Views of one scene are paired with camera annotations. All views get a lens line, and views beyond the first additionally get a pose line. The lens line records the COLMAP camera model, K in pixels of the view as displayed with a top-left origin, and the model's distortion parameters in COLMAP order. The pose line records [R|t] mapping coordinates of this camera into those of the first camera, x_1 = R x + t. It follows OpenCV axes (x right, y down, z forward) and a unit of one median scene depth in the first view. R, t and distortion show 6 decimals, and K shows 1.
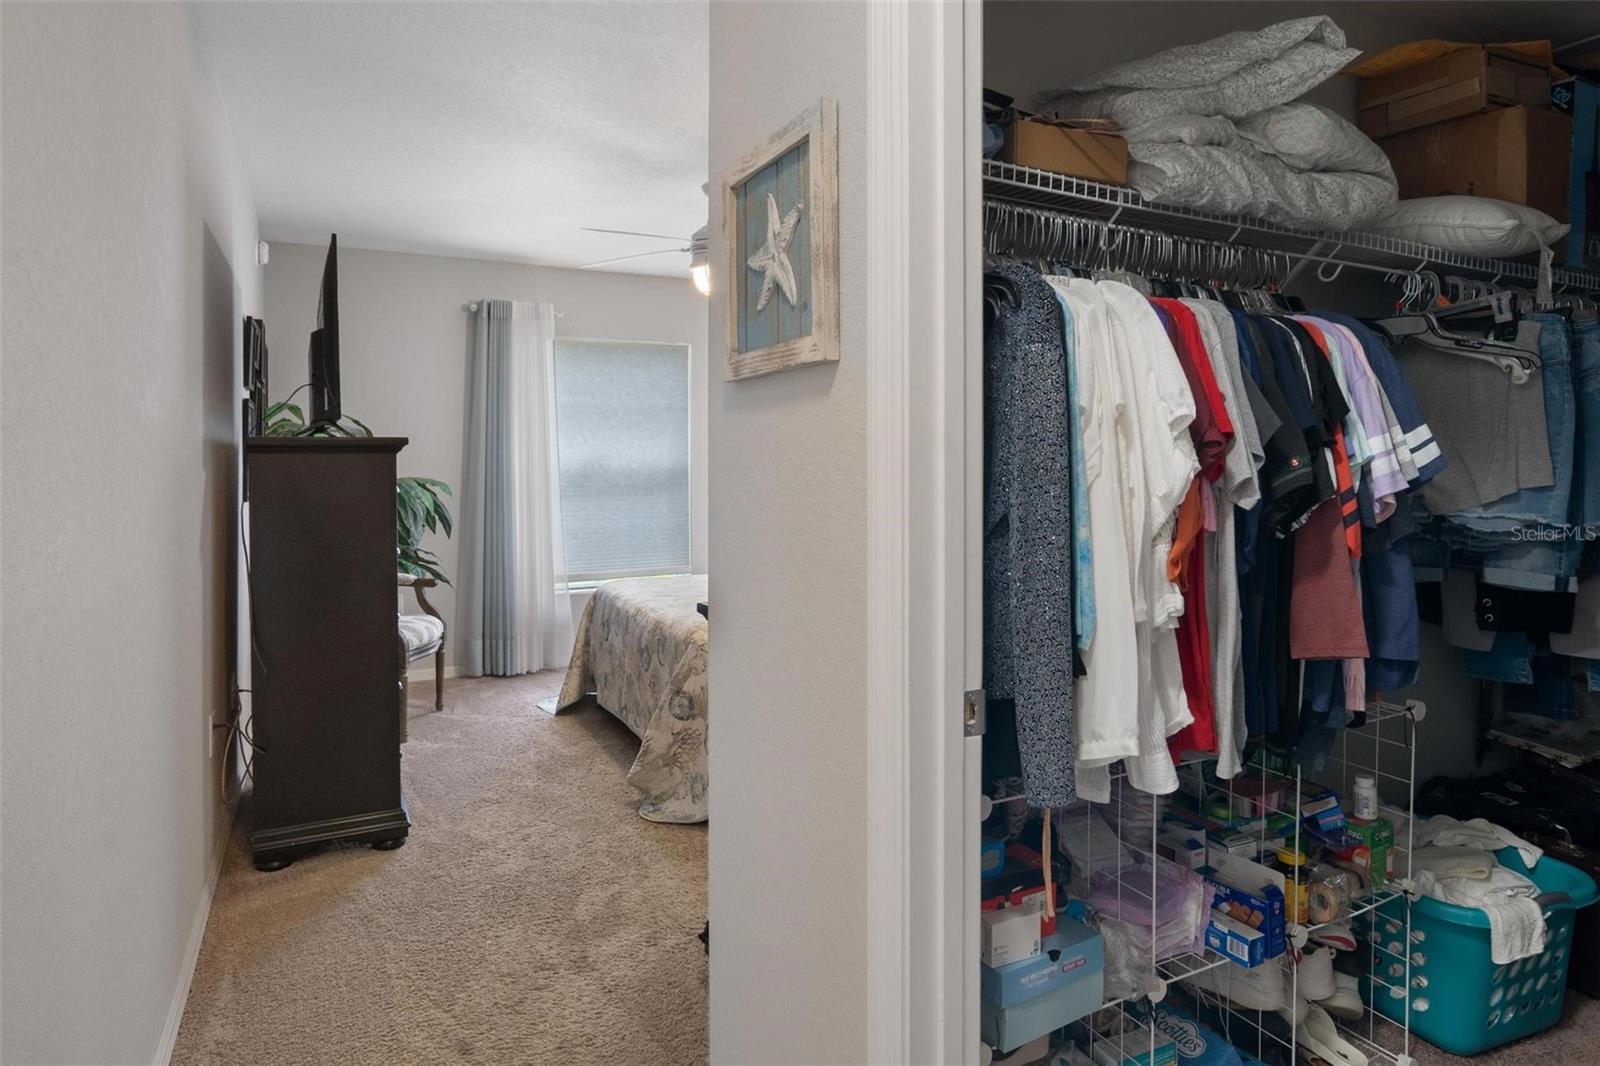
lens RADIAL K [[888.9, 0, 787.4], [0, 888.9, 475.1], [0, 0, 1]] dist [-0.010265, 0.001224]
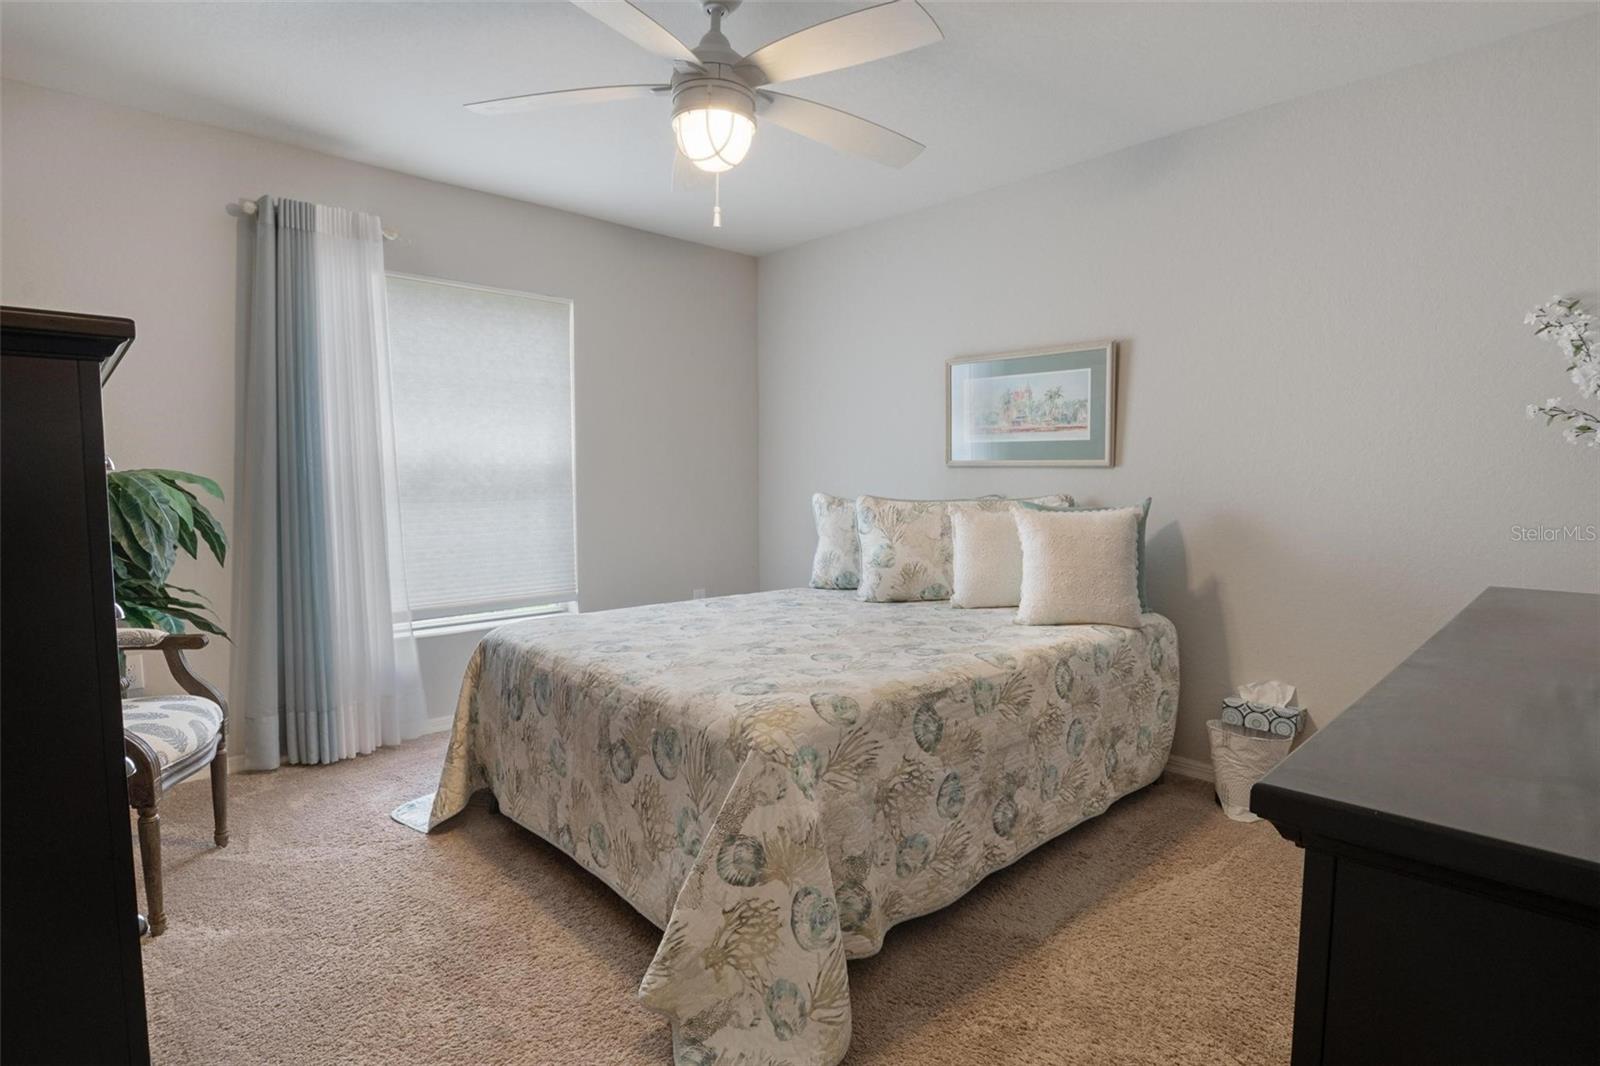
lens RADIAL K [[807.2, 0, 804.2], [0, 807.2, 542.2], [0, 0, 1]] dist [-0.011237, -0.002195]
pose [[0.959855, -0.017644, 0.279943, -0.156095], [-0.000449, 0.997922, 0.064436, 0.018798], [-0.280498, -0.061975, 0.957852, 0.367662]]
